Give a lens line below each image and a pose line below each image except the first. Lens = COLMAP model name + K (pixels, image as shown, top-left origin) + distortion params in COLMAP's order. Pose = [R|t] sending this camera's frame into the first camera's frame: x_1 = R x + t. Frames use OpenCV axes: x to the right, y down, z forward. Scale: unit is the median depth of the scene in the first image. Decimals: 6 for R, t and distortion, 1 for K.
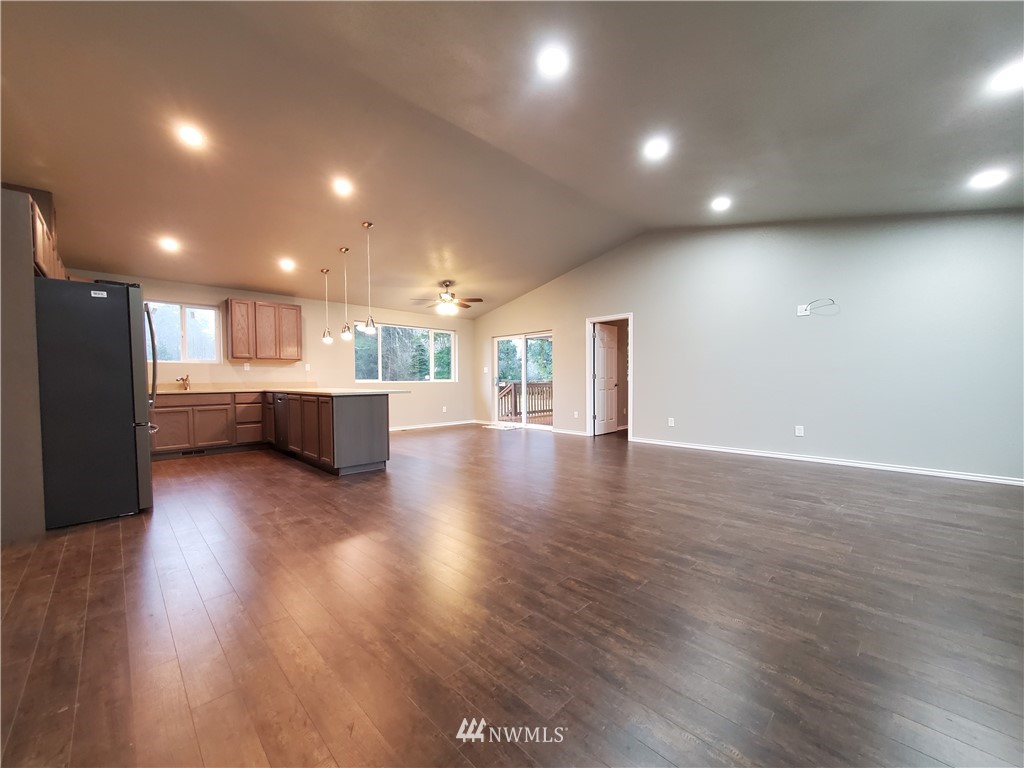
lens RADIAL K [[405.3, 0, 509.2], [0, 405.3, 391.9], [0, 0, 1]] dist [0.004014, 0.000232]
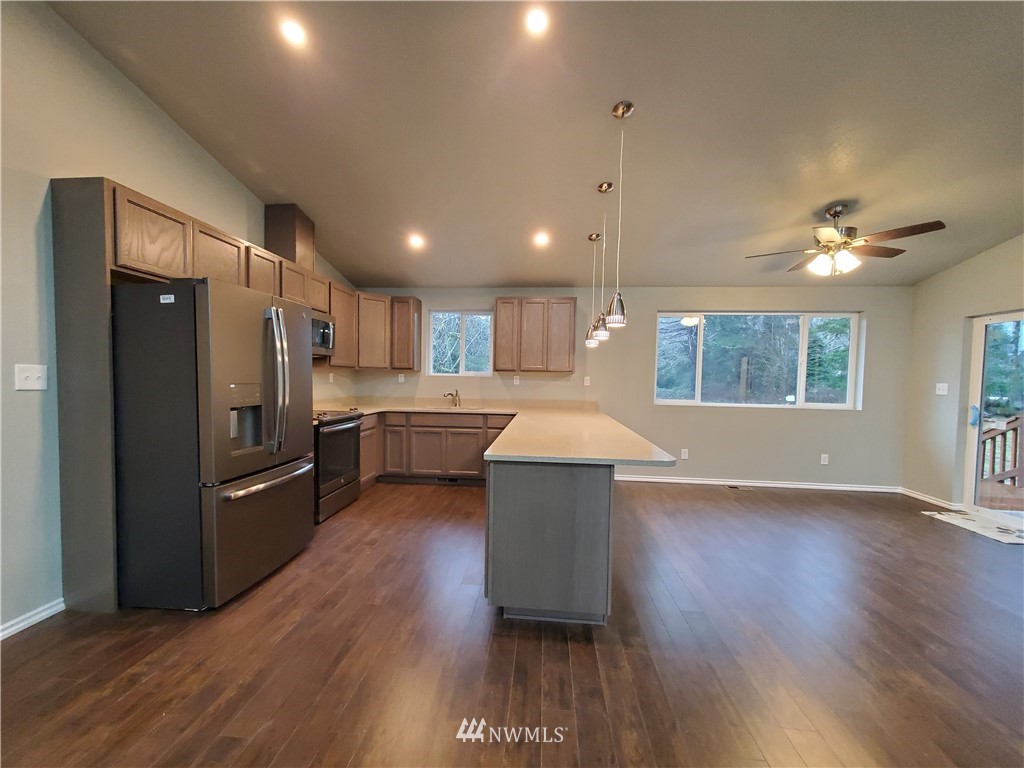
lens RADIAL K [[405.3, 0, 509.8], [0, 405.3, 394.1], [0, 0, 1]] dist [0.004014, 0.000232]
pose [[0.647547, 0.049474, -0.760418, -0.036795], [-0.045137, 0.998628, 0.026536, -0.062177], [0.760688, 0.017139, 0.648892, 0.516915]]
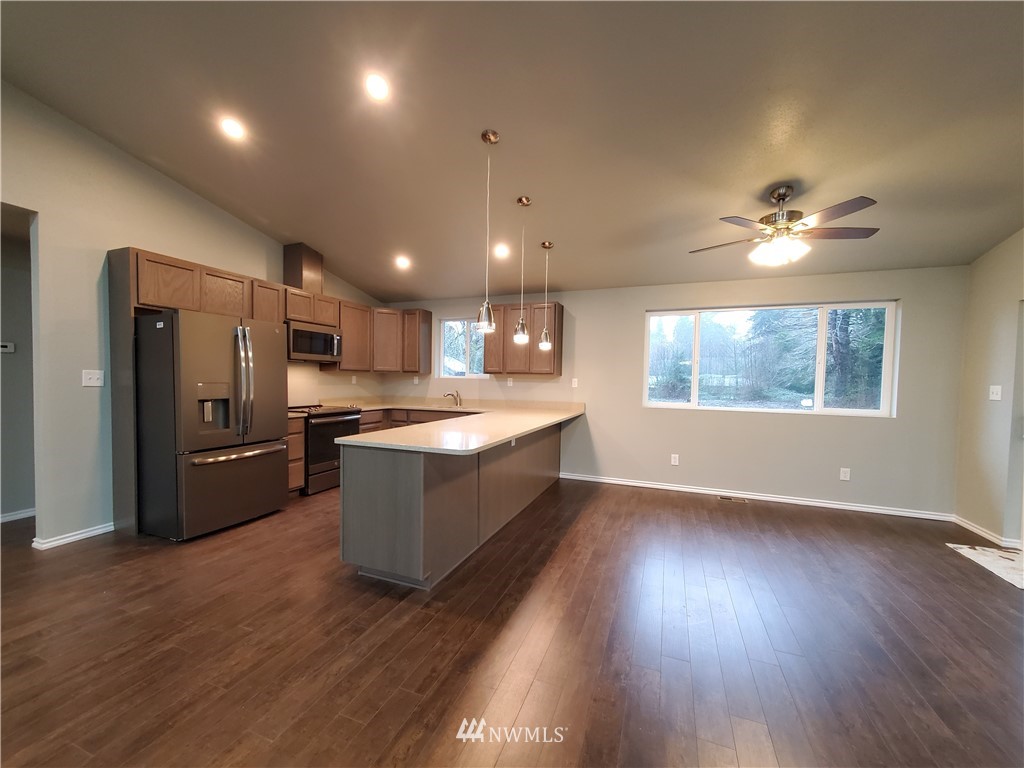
lens RADIAL K [[405.3, 0, 510.4], [0, 405.3, 394.5], [0, 0, 1]] dist [0.004014, 0.000232]
pose [[0.406769, 0.048181, -0.912260, 0.166138], [-0.046592, 0.998403, 0.031956, -0.070872], [0.912342, 0.029505, 0.408364, 0.725453]]
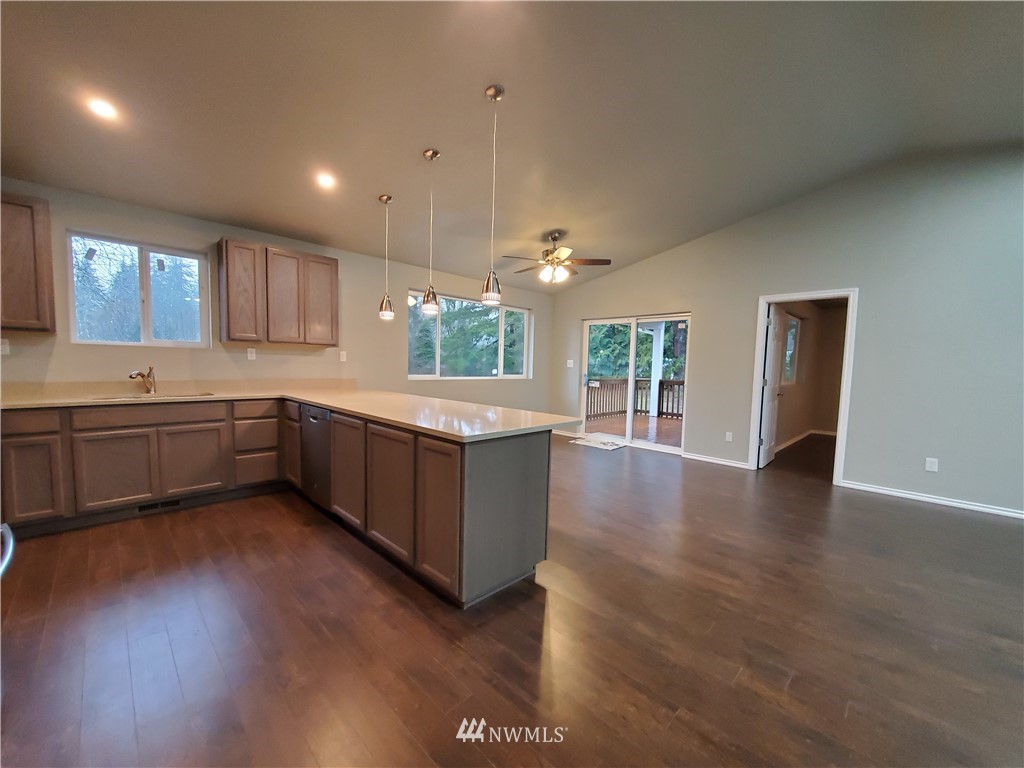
lens RADIAL K [[405.3, 0, 508.7], [0, 405.3, 392.6], [0, 0, 1]] dist [0.004014, 0.000232]
pose [[0.999425, 0.030690, 0.014405, -0.292025], [-0.031268, 0.998636, 0.041806, -0.046668], [-0.013102, -0.042233, 0.999022, 0.417544]]
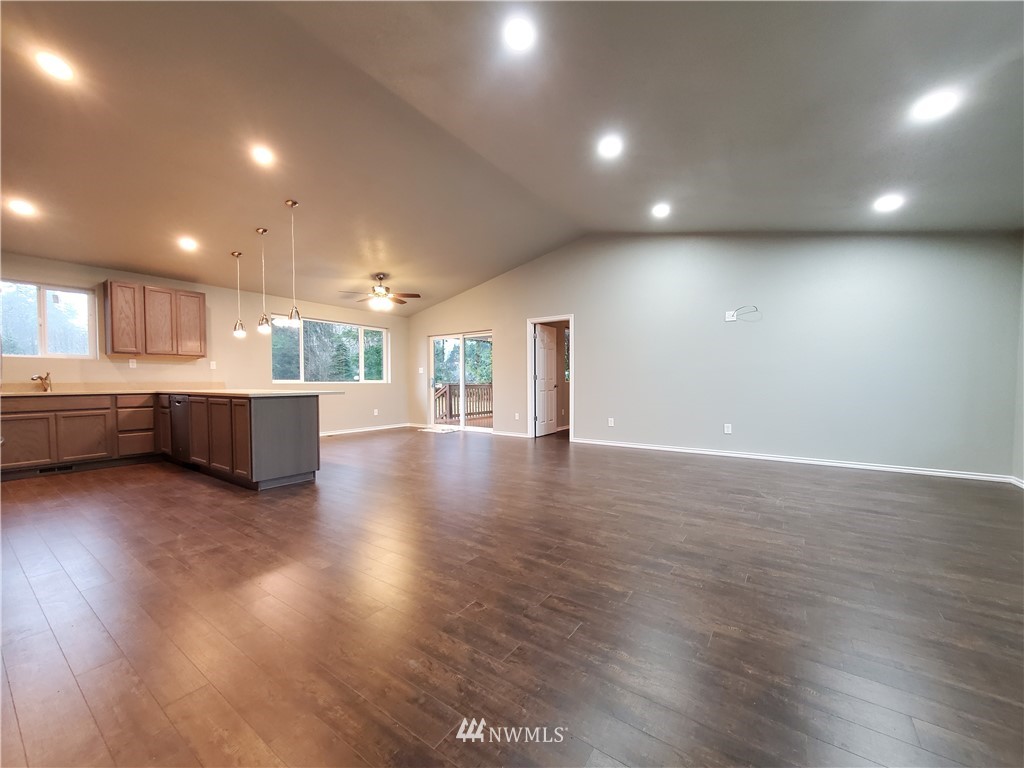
lens RADIAL K [[405.3, 0, 508.9], [0, 405.3, 392.3], [0, 0, 1]] dist [0.004014, 0.000232]
pose [[0.984098, -0.001487, 0.177621, -0.038069], [0.002402, 0.999985, -0.004932, 0.003369], [-0.177611, 0.005280, 0.984087, 0.045587]]
